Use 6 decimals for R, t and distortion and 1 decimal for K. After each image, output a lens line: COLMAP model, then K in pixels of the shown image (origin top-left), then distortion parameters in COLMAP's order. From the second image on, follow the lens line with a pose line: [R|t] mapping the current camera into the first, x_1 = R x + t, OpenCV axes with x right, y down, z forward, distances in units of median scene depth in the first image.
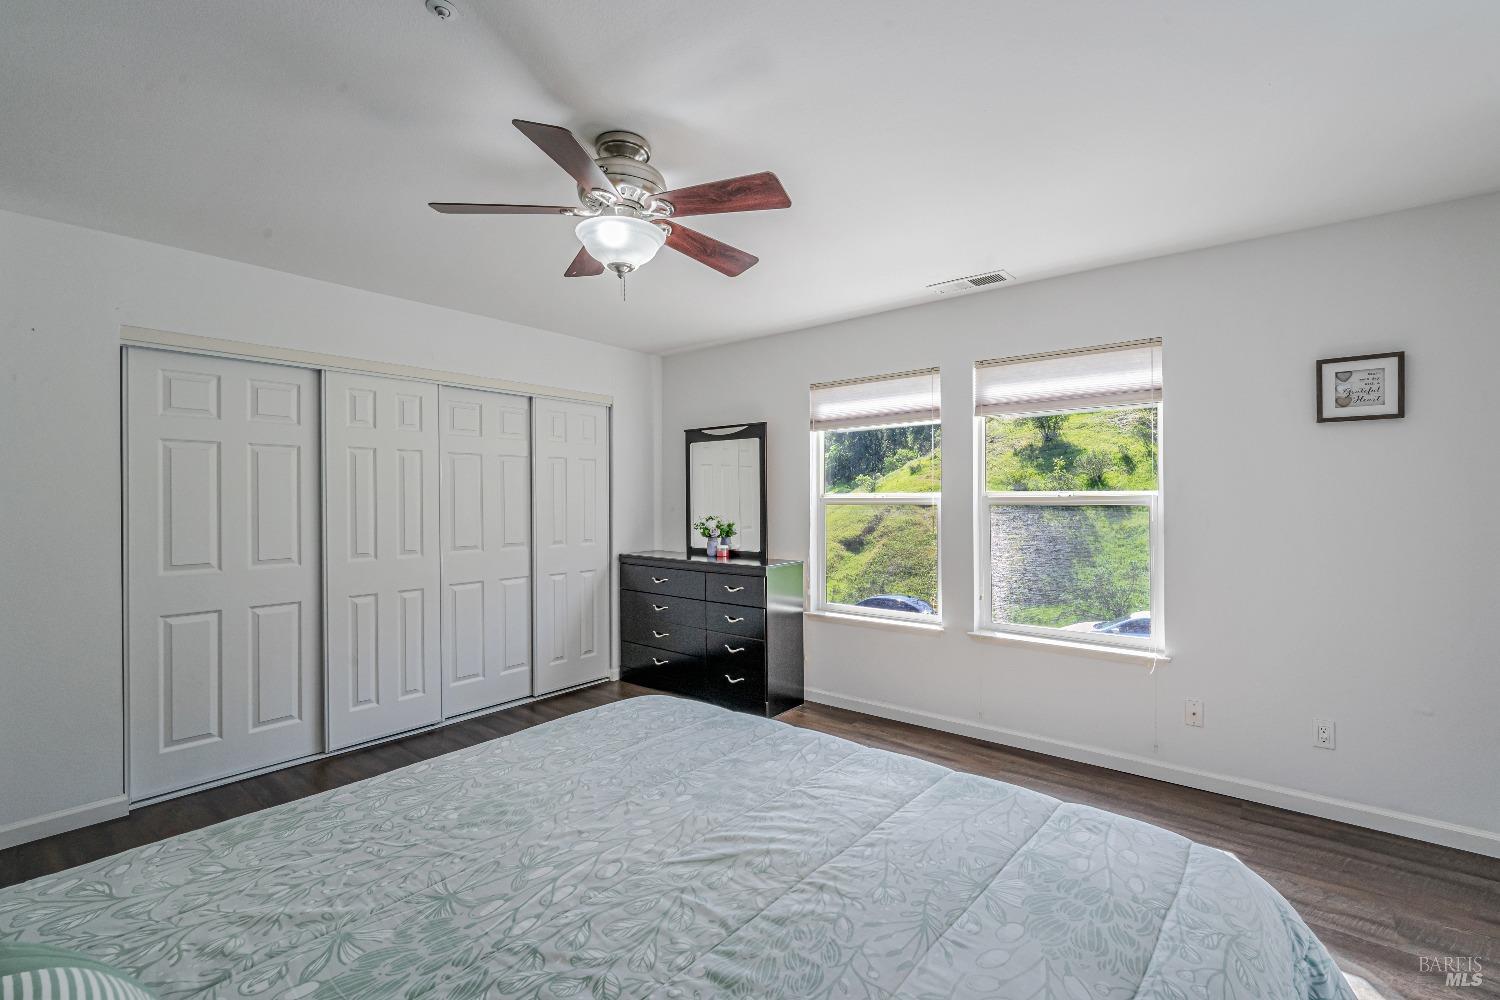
lens RADIAL K [[672.0, 0, 742.4], [0, 672.0, 507.6], [0, 0, 1]] dist [-0.010644, 0.000950]
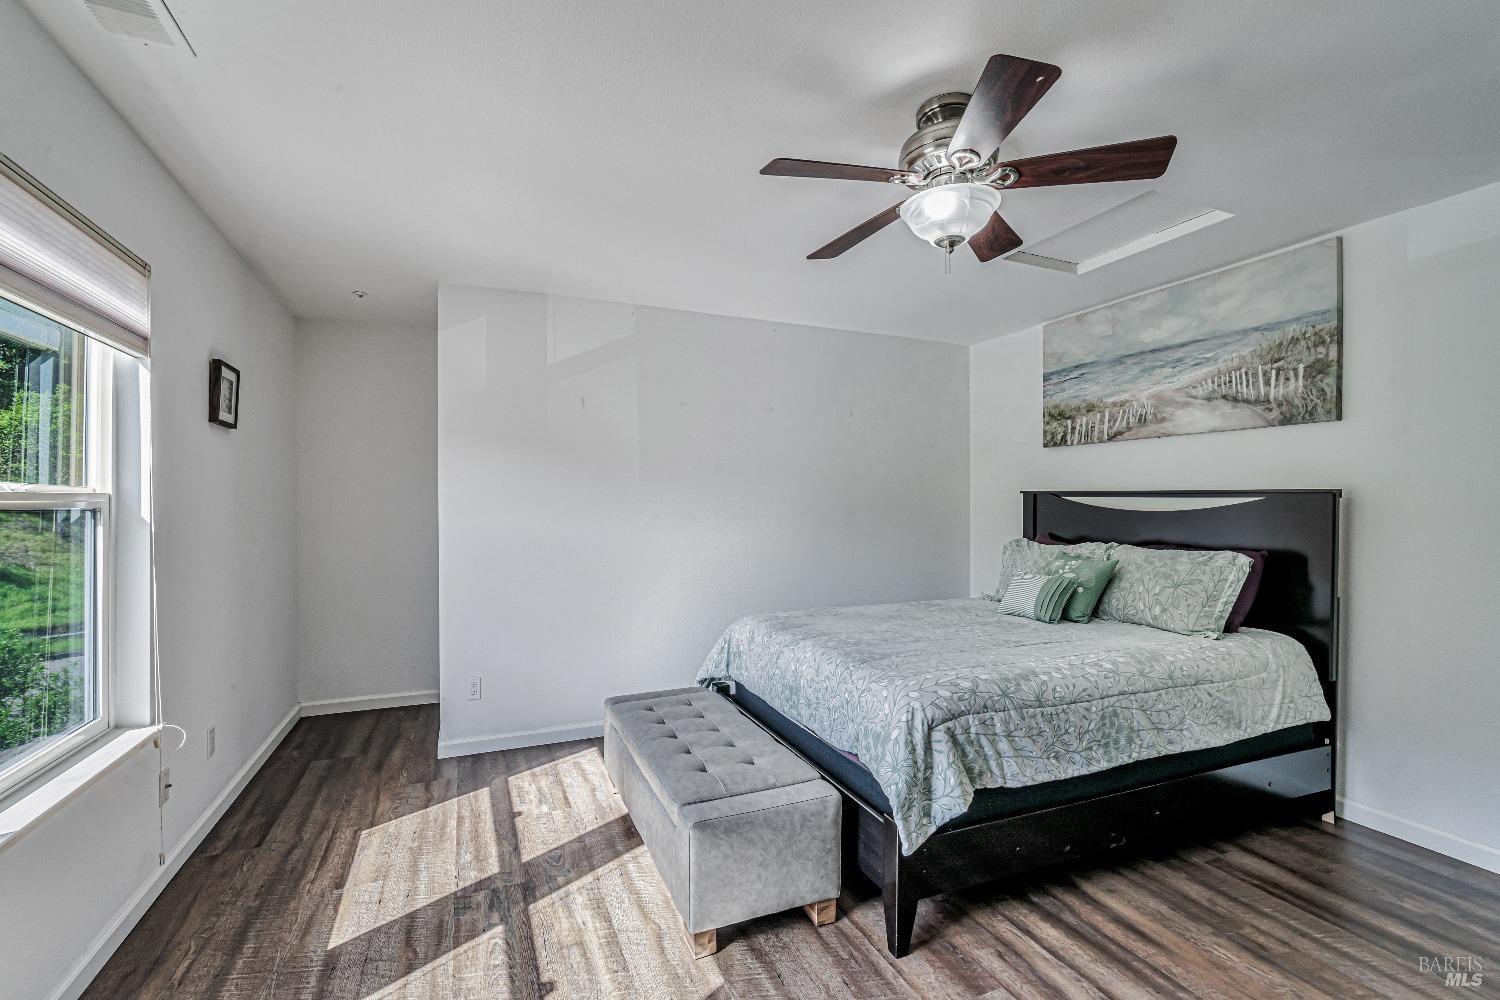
lens RADIAL K [[672.0, 0, 742.4], [0, 672.0, 507.6], [0, 0, 1]] dist [-0.010644, 0.000950]
pose [[-0.887473, -0.002353, 0.460853, -0.178786], [0.000251, 0.999984, 0.005589, -0.005310], [-0.460859, 0.005076, -0.887459, 0.986952]]
